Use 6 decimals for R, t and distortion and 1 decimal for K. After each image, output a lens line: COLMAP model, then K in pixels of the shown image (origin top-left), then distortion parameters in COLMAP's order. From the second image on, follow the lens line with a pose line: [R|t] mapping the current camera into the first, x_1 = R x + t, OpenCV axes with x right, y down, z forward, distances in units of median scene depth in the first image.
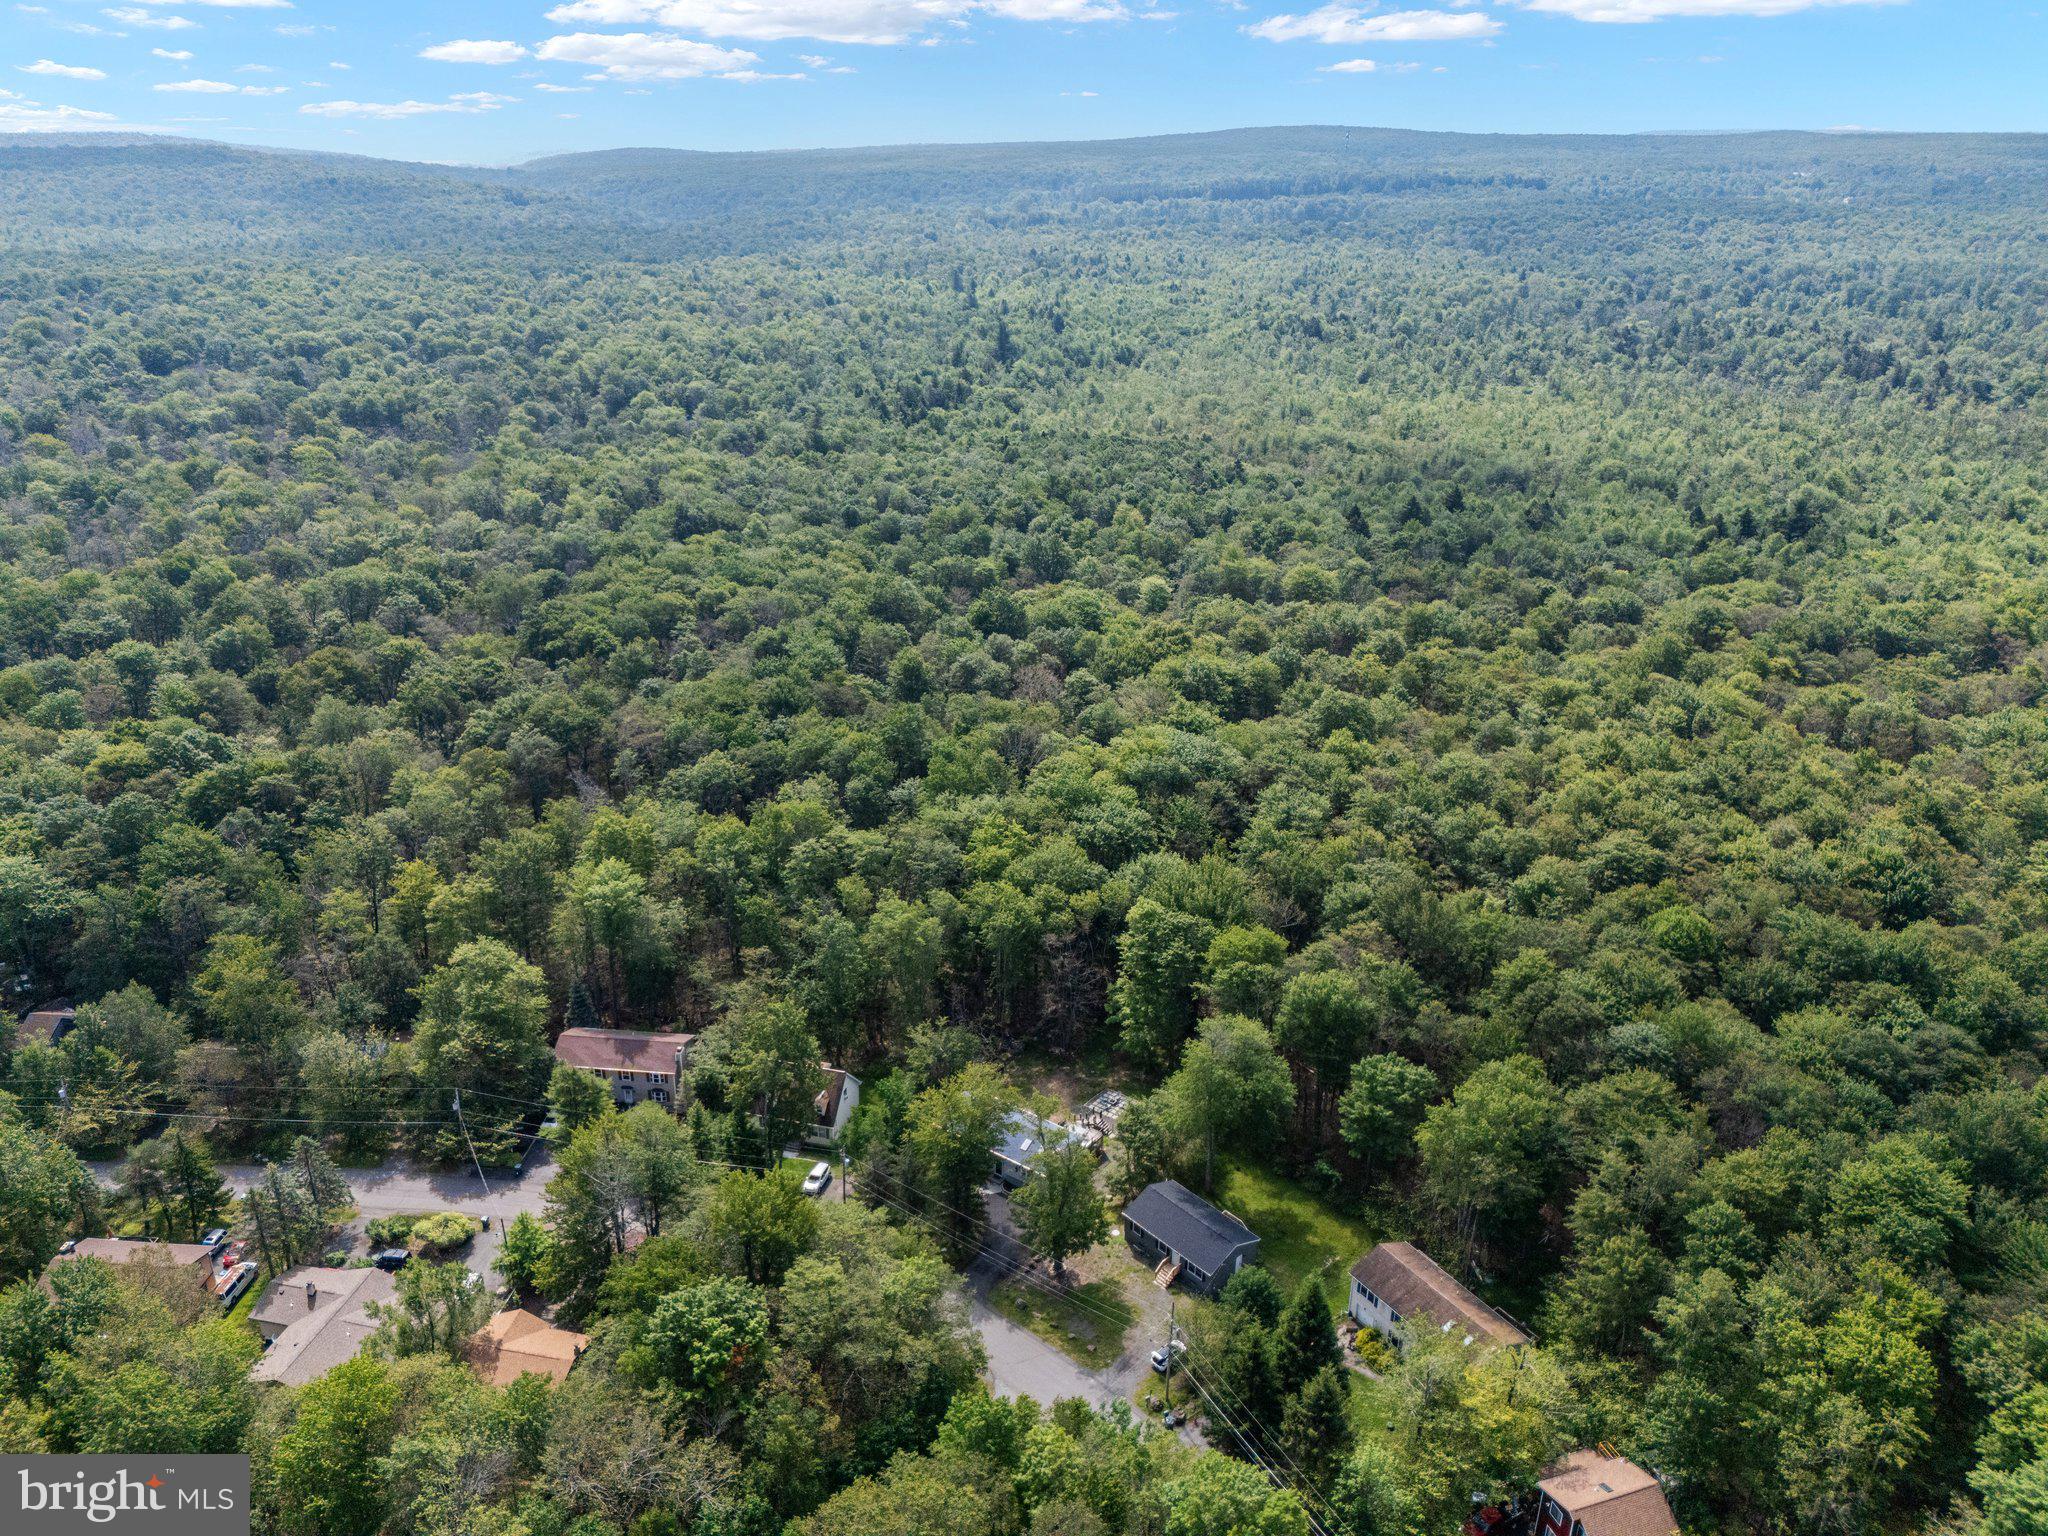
lens RADIAL K [[1449.0, 0, 1024.0], [0, 1449.0, 768.0], [0, 0, 1]] dist [0.038275, -0.002497]
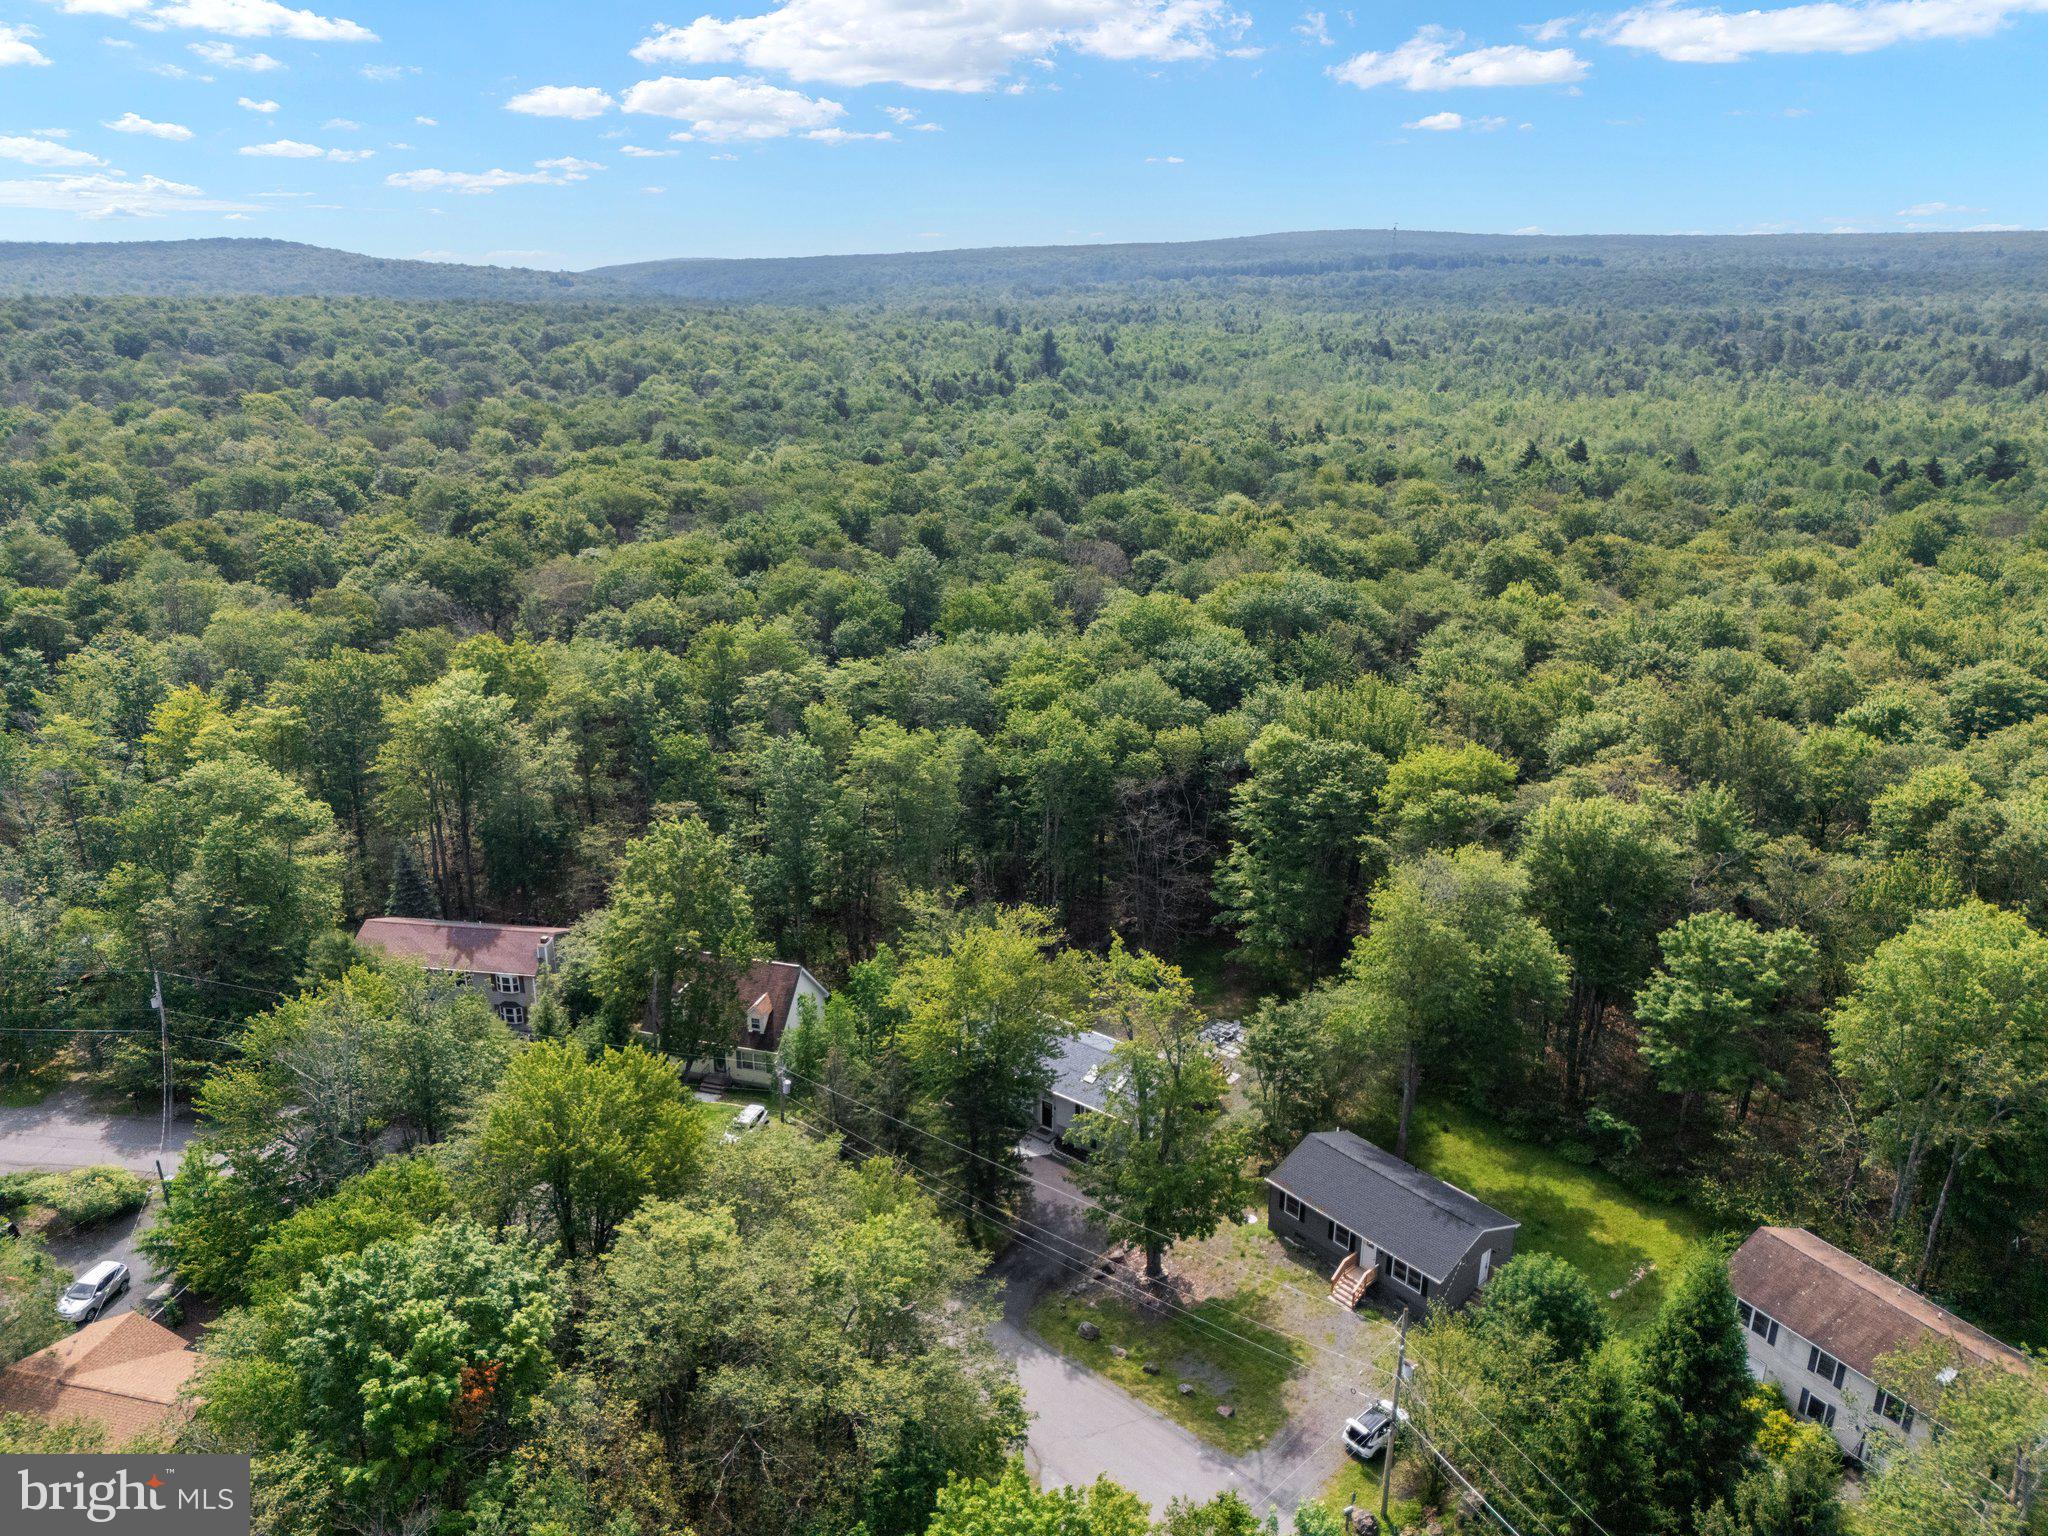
lens RADIAL K [[1467.2, 0, 1024.0], [0, 1467.2, 768.0], [0, 0, 1]] dist [0.029398, -0.003373]
pose [[0.999586, 0.005820, -0.028185, -0.009966], [-0.007820, 0.997418, -0.071385, 0.164774], [0.027697, 0.071576, 0.997051, 0.362452]]
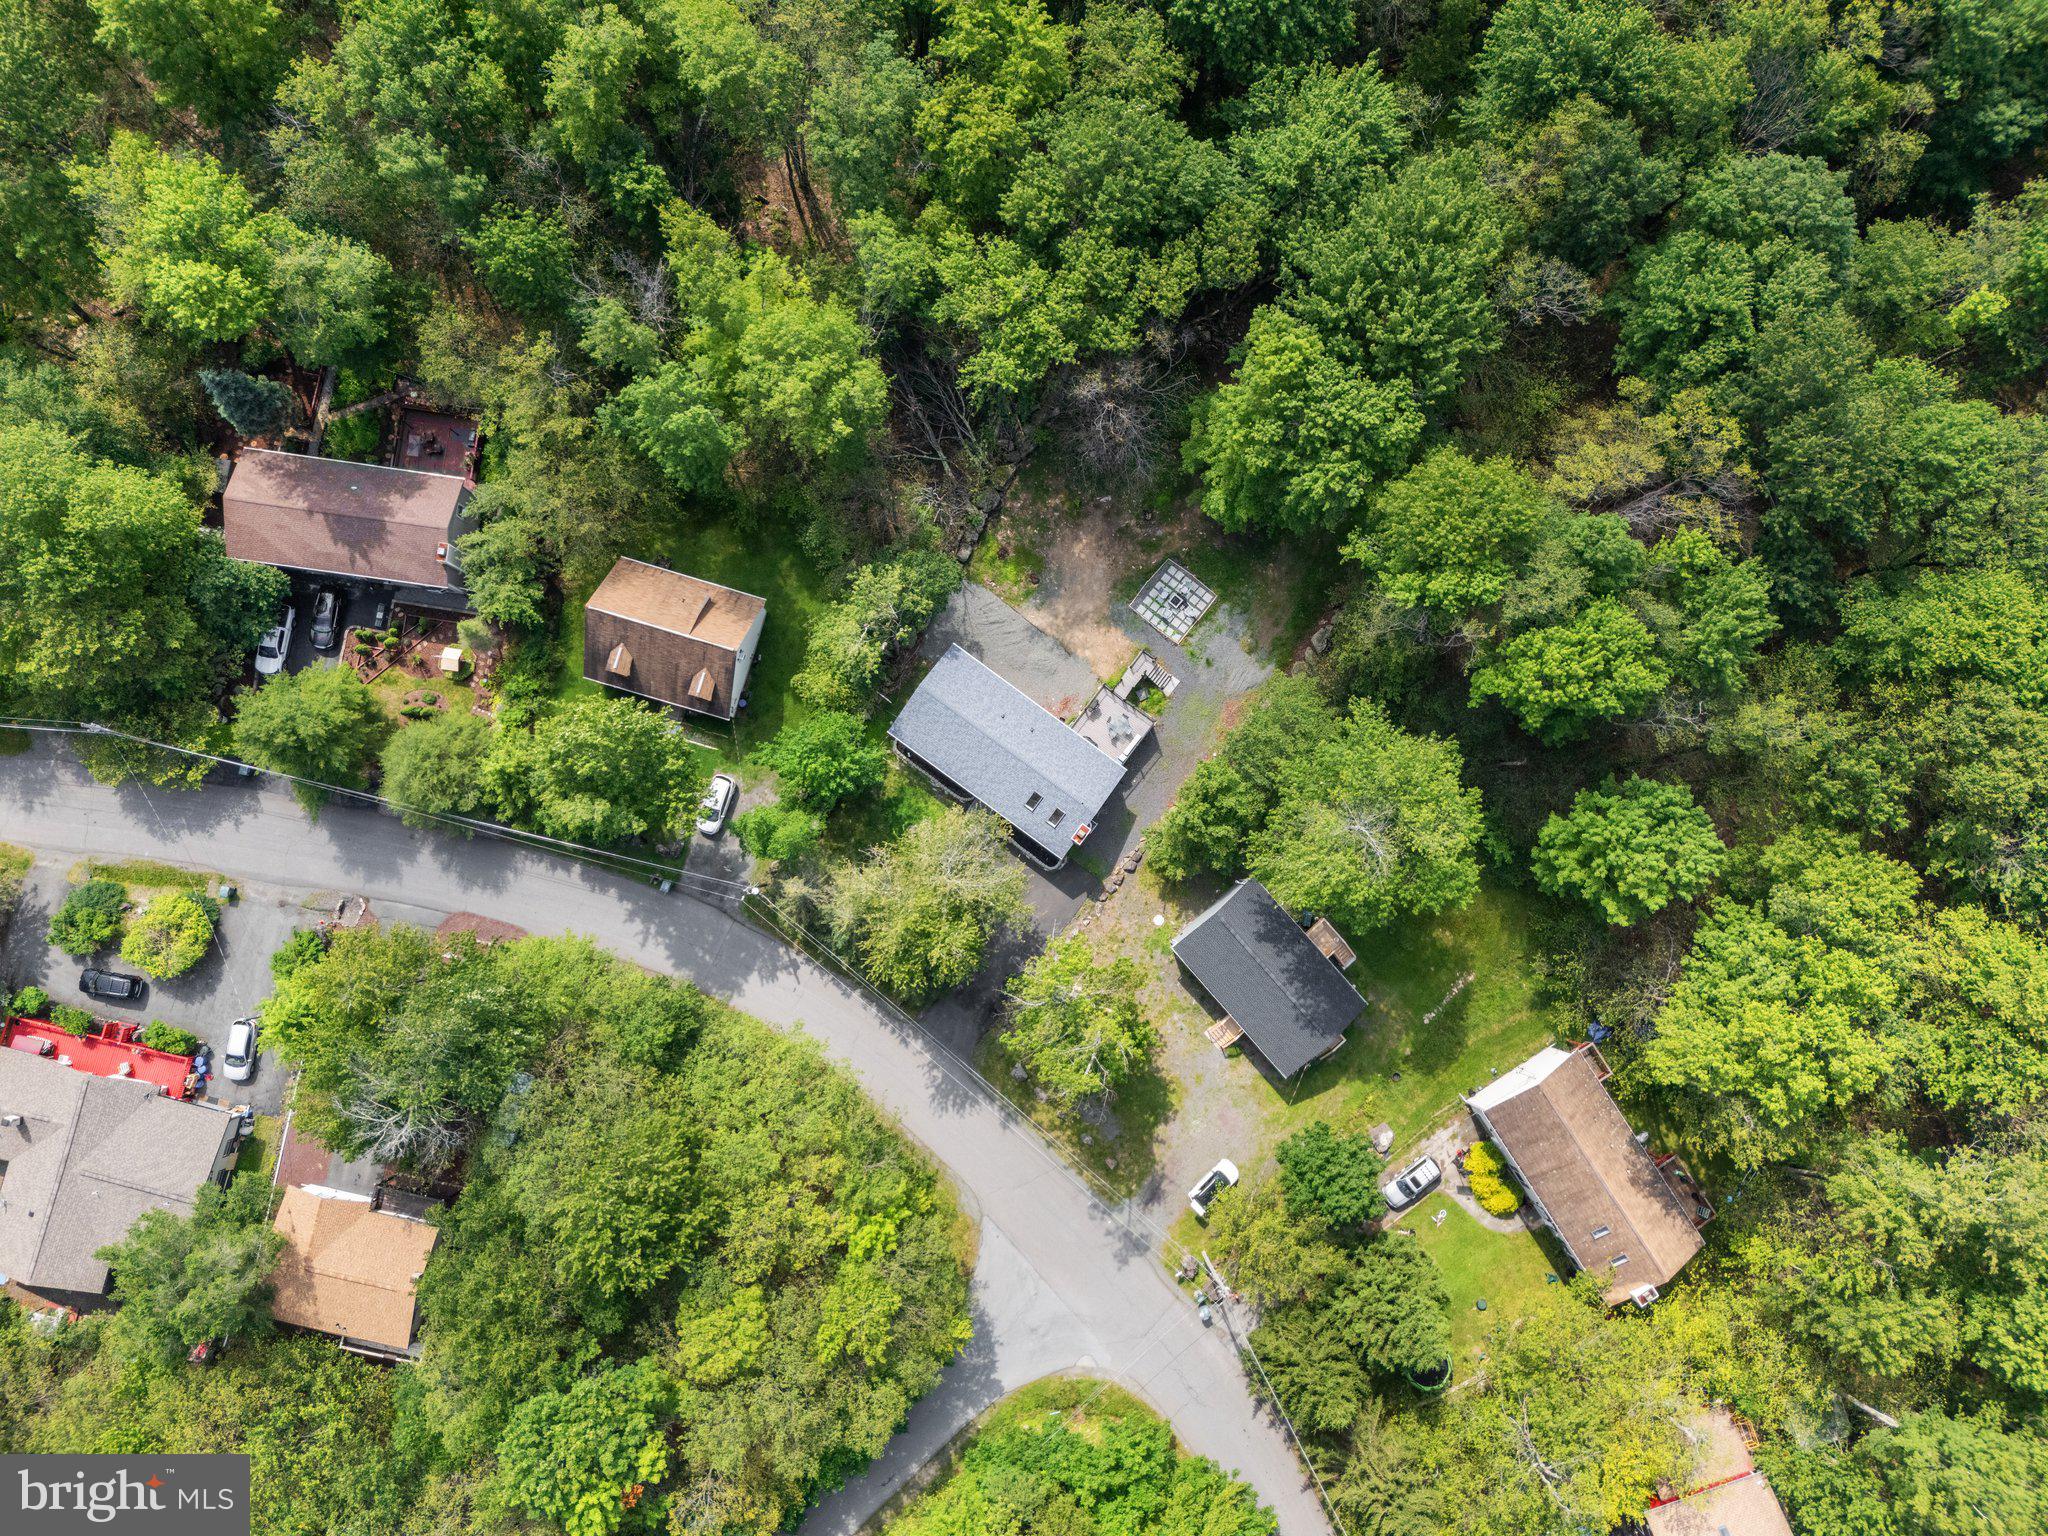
lens RADIAL K [[1449.0, 0, 1024.0], [0, 1449.0, 768.0], [0, 0, 1]] dist [0.038275, -0.002497]
pose [[0.999658, 0.018960, 0.017995, -0.014322], [-0.024951, 0.486746, 0.873187, -0.284874], [0.007797, -0.873337, 0.487053, 0.652909]]
